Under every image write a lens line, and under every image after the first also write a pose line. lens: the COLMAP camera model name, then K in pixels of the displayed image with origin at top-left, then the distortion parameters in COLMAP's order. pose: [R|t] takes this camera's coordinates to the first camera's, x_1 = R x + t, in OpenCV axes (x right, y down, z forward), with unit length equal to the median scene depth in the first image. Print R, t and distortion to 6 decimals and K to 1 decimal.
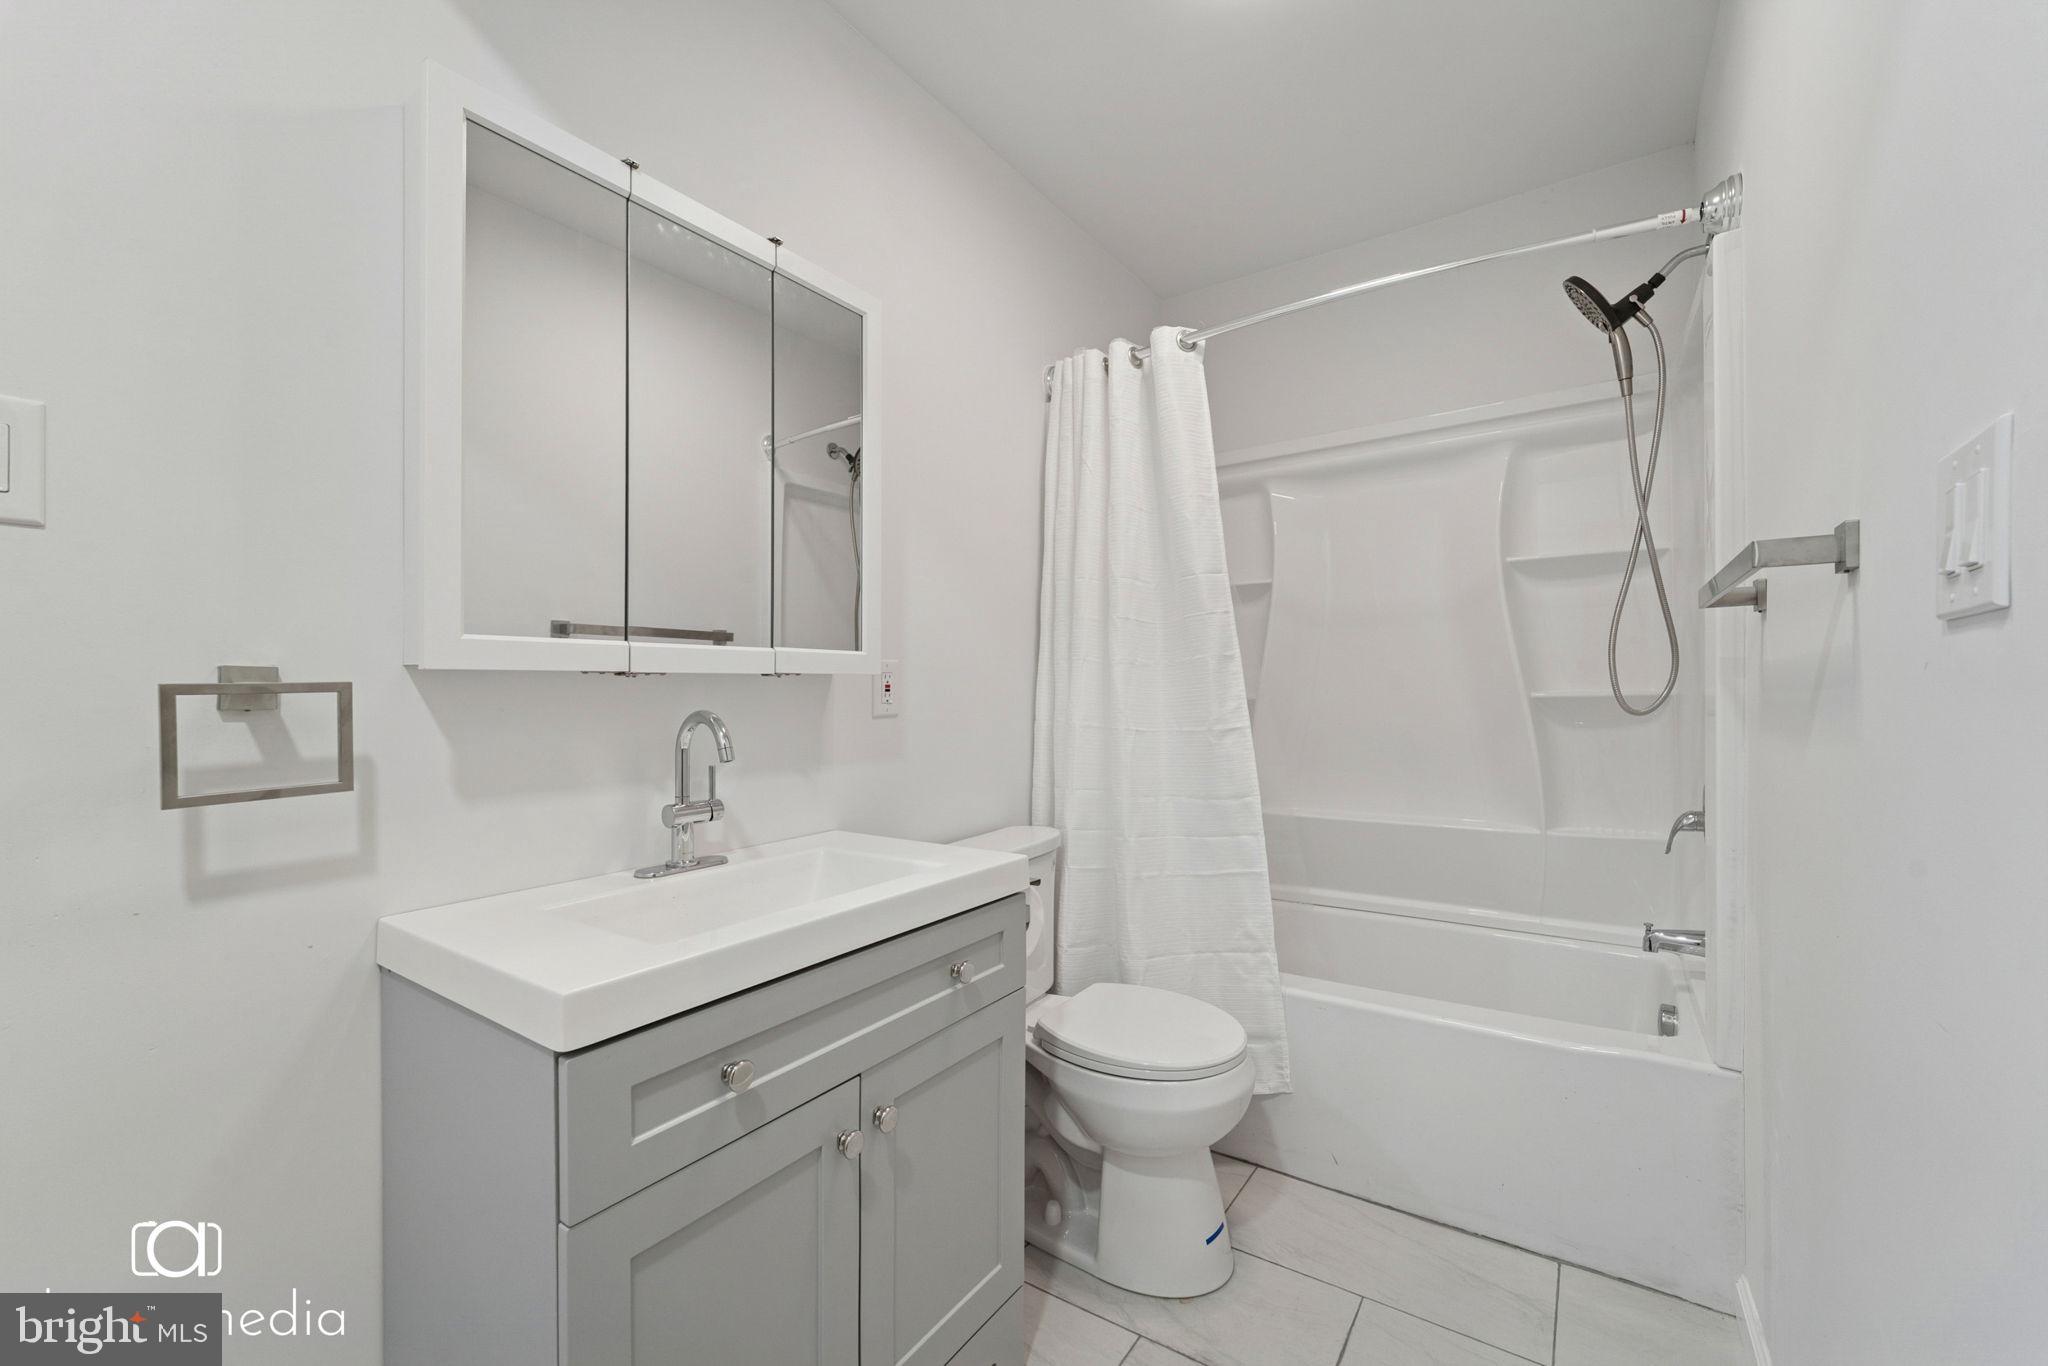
lens RADIAL K [[825.1, 0, 1017.1], [0, 825.1, 678.3], [0, 0, 1]] dist [-0.001082, -0.000493]
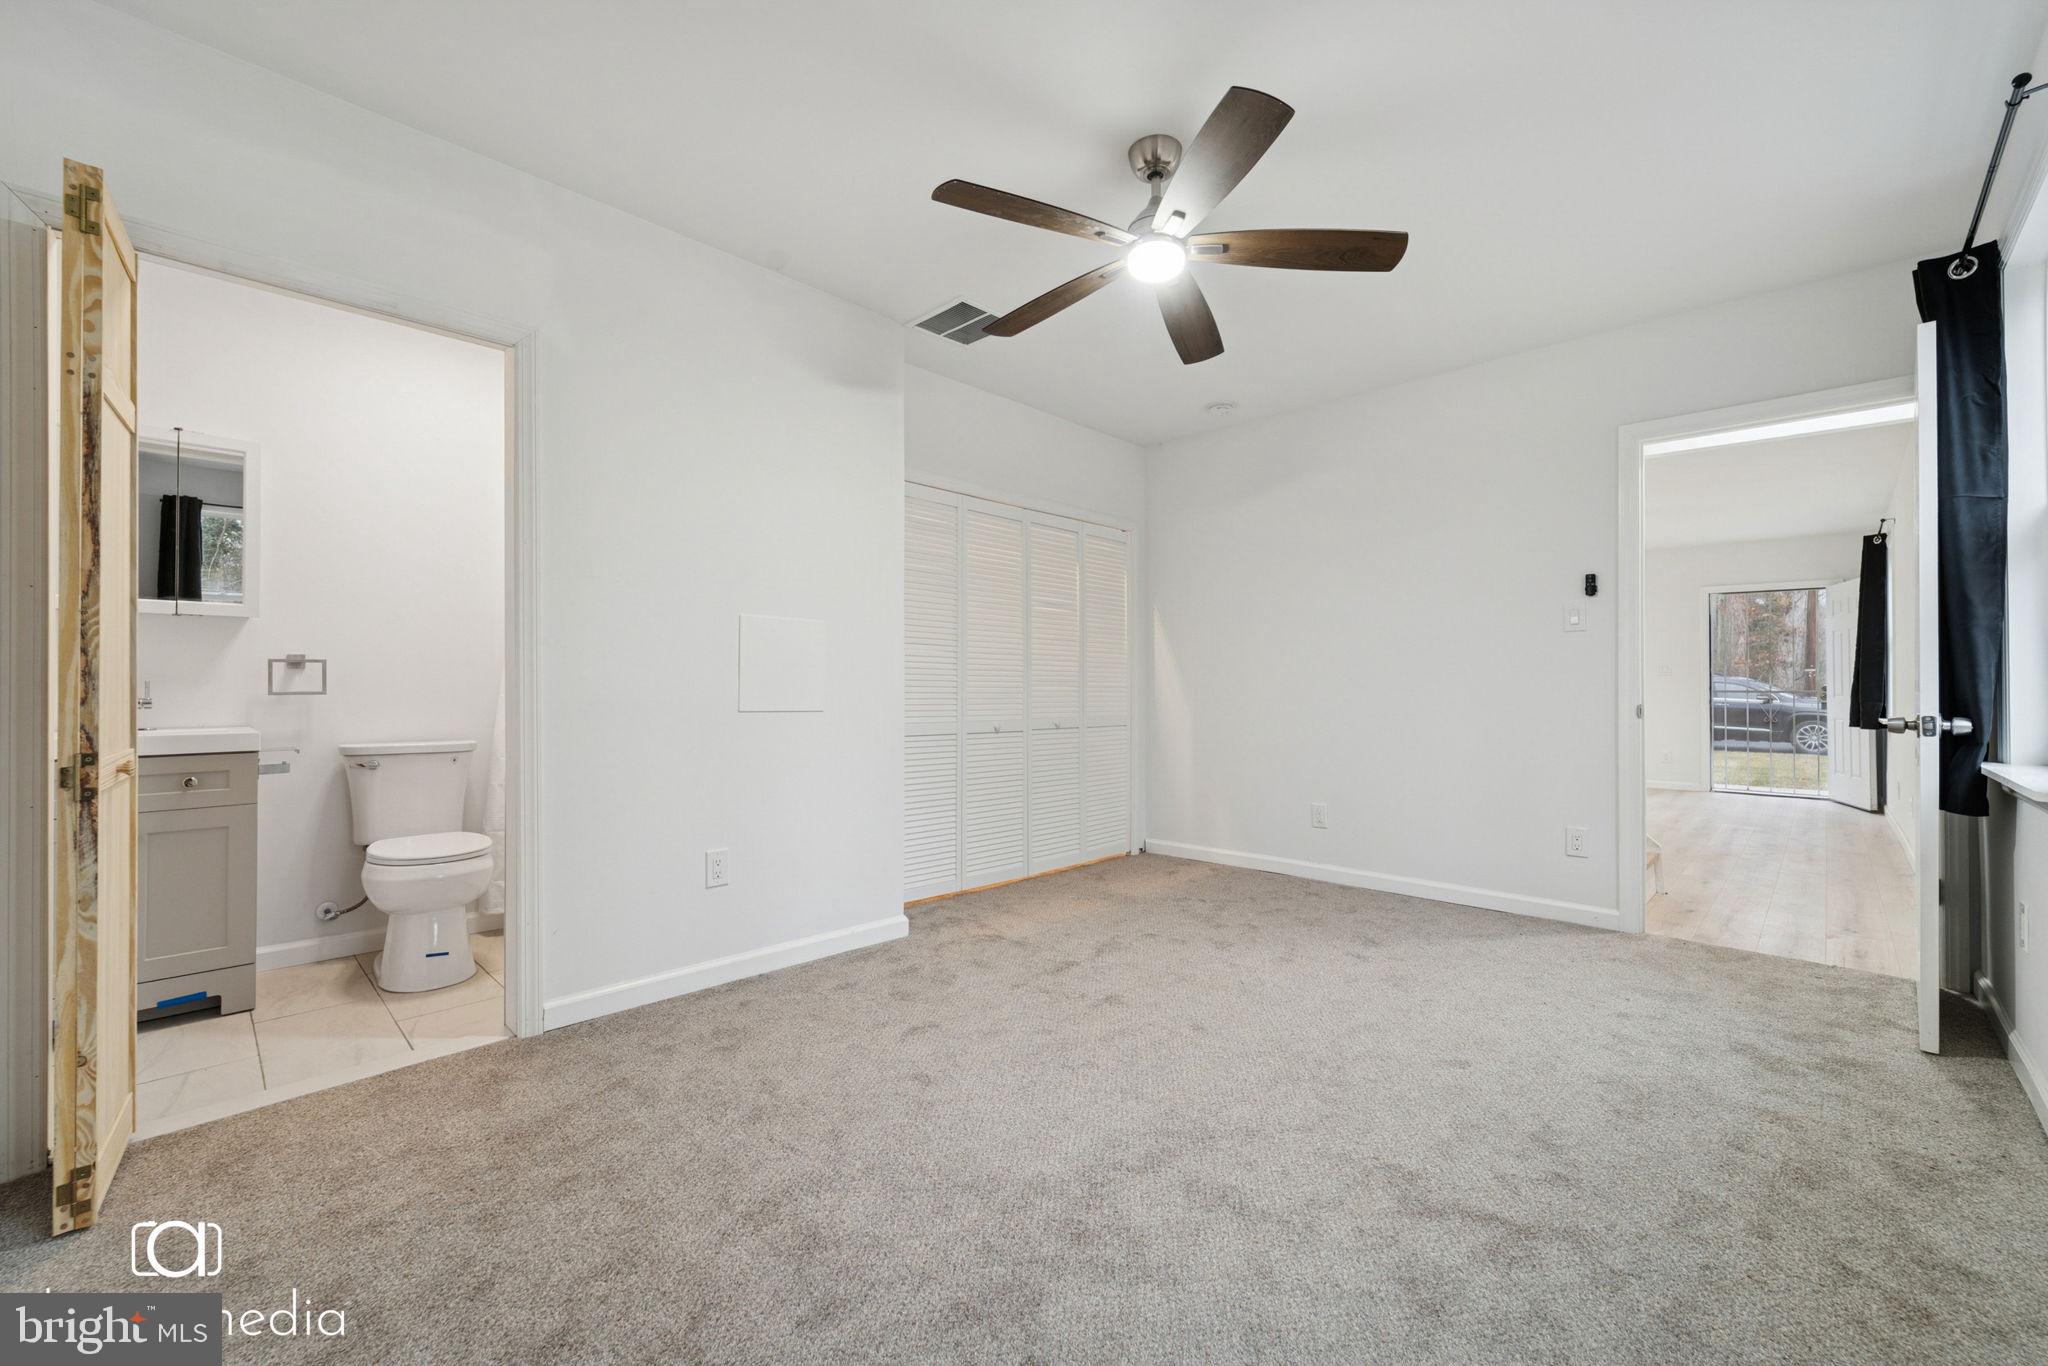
lens RADIAL K [[815.9, 0, 1047.4], [0, 815.9, 690.4], [0, 0, 1]] dist [0.001813, -0.000049]
pose [[0.990451, -0.004307, -0.137797, 2.641566], [0.003634, 0.999980, -0.005132, 0.167911], [0.137816, 0.004583, 0.990447, -1.921732]]
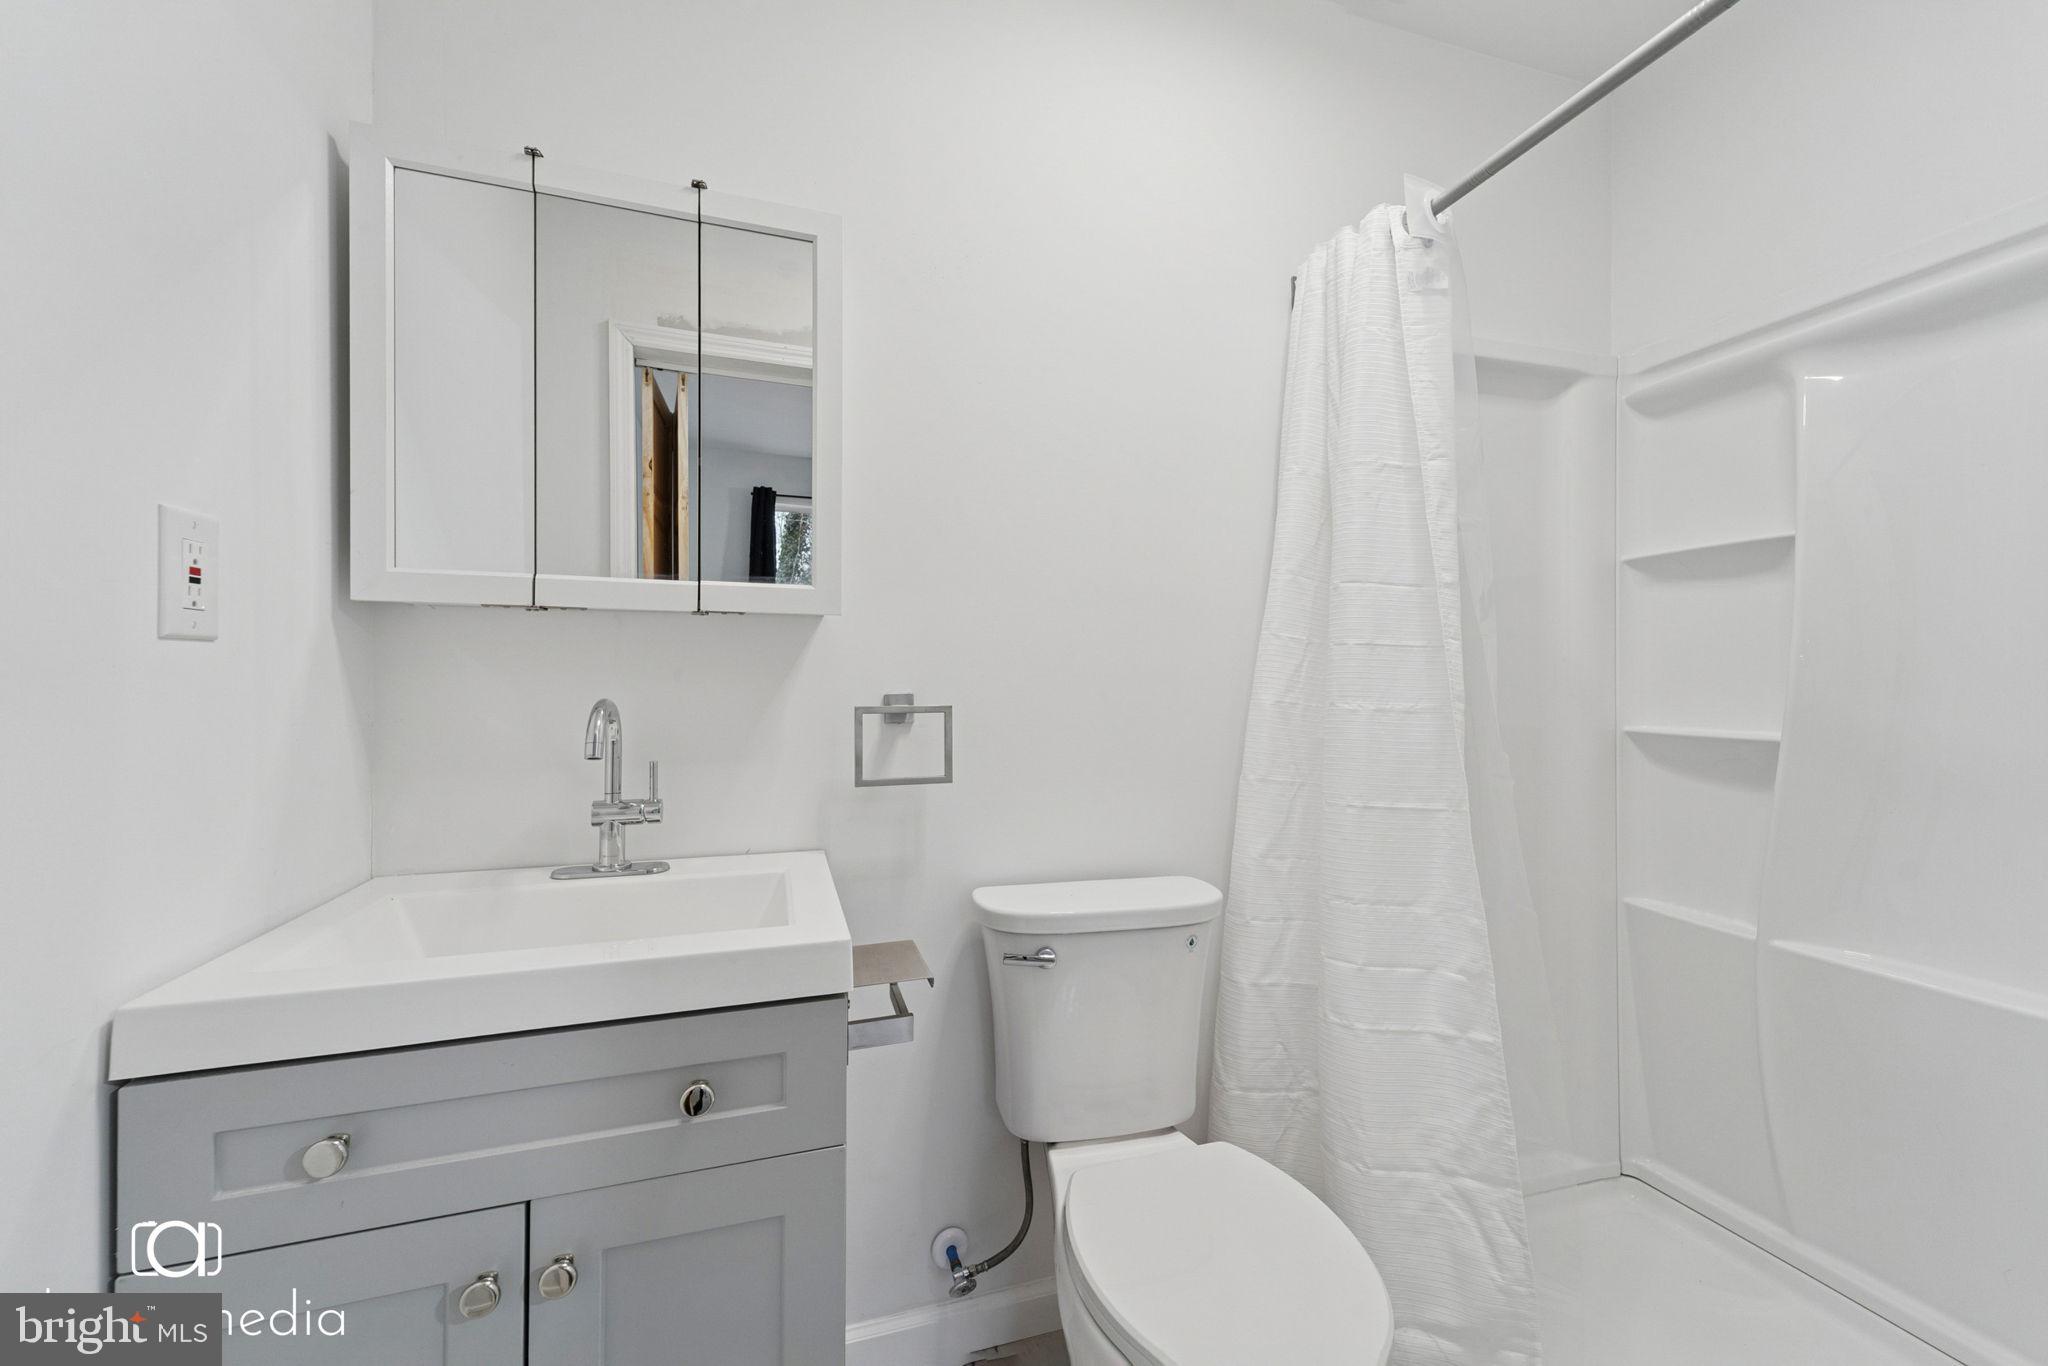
lens RADIAL K [[746.6, 0, 1020.6], [0, 746.6, 693.6], [0, 0, 1]] dist [-0.000722, -0.000106]
pose [[0.797202, -0.013645, -0.603559, 0.057347], [0.006354, 0.999879, -0.014213, 0.004521], [0.603679, 0.007496, 0.797192, 0.068623]]
